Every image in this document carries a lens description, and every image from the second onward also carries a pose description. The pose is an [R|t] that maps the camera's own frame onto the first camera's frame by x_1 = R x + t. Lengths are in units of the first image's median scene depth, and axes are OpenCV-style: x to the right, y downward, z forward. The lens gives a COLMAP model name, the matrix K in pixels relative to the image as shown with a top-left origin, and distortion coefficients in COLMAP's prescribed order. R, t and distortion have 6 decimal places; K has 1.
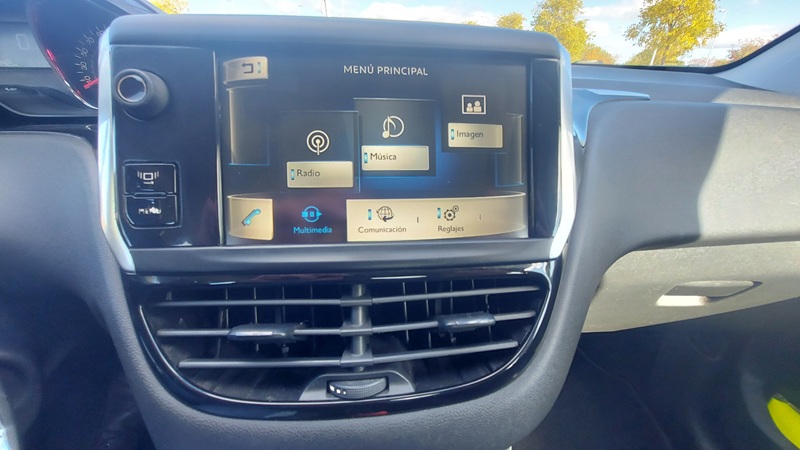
lens RADIAL K [[317.6, 0, 410.7], [0, 317.6, 225.1], [0, 0, 1]] dist [-0.008994, -0.000725]
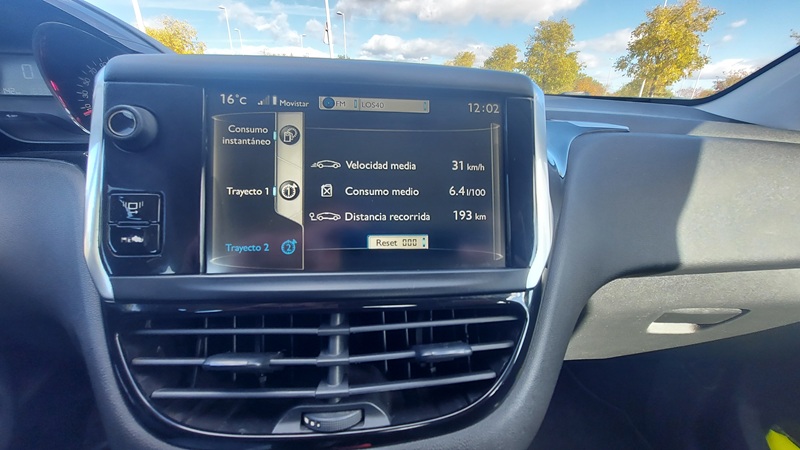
lens RADIAL K [[317.6, 0, 410.7], [0, 317.6, 225.1], [0, 0, 1]] dist [-0.008994, -0.000725]
pose [[0.999940, 0.008279, 0.007121, 0.059036], [-0.007768, 0.997577, -0.069129, -0.024082], [-0.007676, 0.069070, 0.997582, -0.025481]]
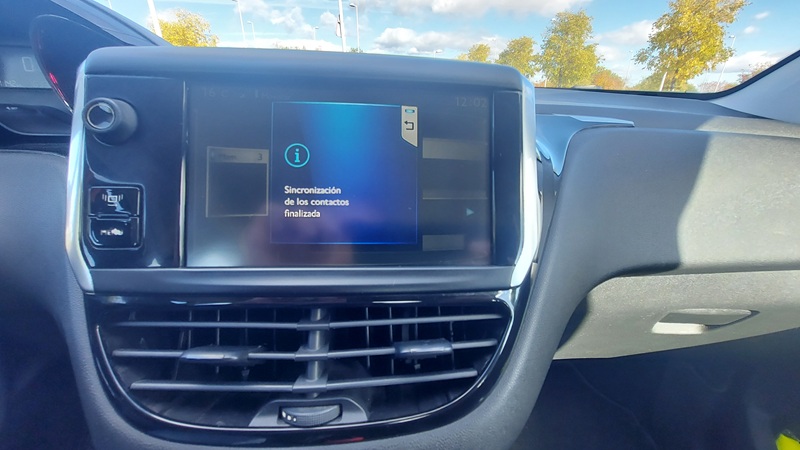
lens RADIAL K [[318.6, 0, 416.9], [0, 318.6, 225.4], [0, 0, 1]] dist [-0.006820, -0.000328]
pose [[0.999718, 0.018216, -0.015241, 0.156912], [-0.019004, 0.998401, -0.053240, -0.027033], [0.014246, 0.053514, 0.998465, -0.014184]]
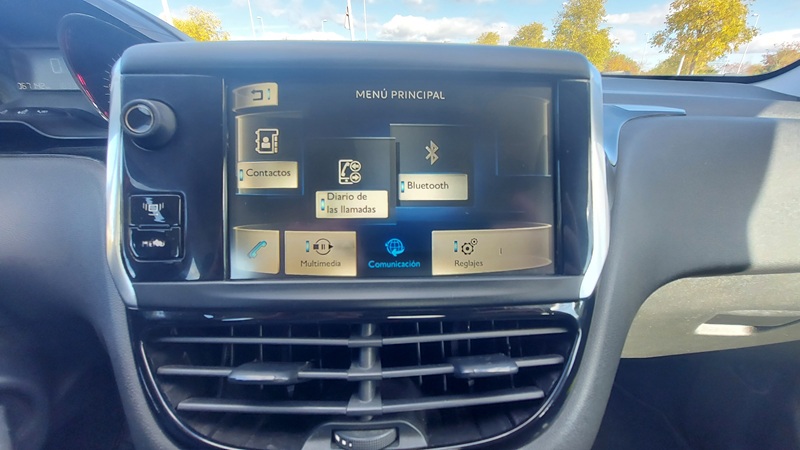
lens RADIAL K [[317.6, 0, 411.0], [0, 317.6, 222.8], [0, 0, 1]] dist [-0.009636, -0.000137]
pose [[0.998275, 0.009055, -0.058007, 0.011263], [-0.011012, 0.999378, -0.033511, -0.073481], [0.057668, 0.034092, 0.997754, 0.070770]]
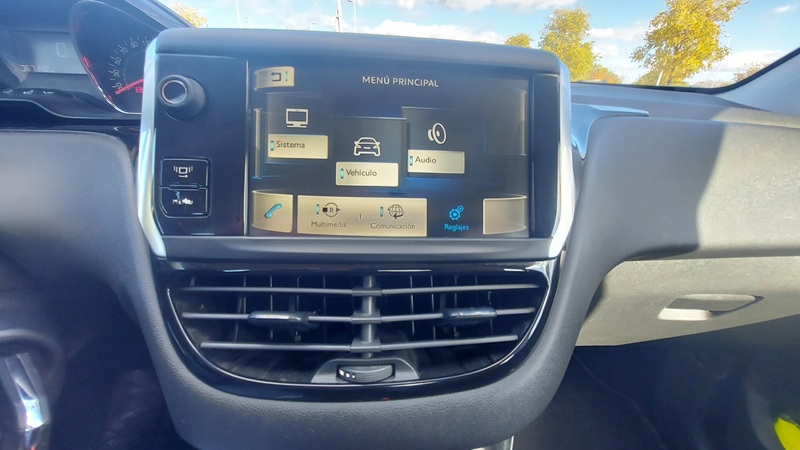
lens RADIAL K [[318.6, 0, 412.3], [0, 318.6, 224.5], [0, 0, 1]] dist [-0.008962, -0.000419]
pose [[0.999607, 0.025673, -0.011274, -0.011328], [-0.026160, 0.998623, -0.045473, 0.055524], [0.010091, 0.045750, 0.998902, -0.079437]]
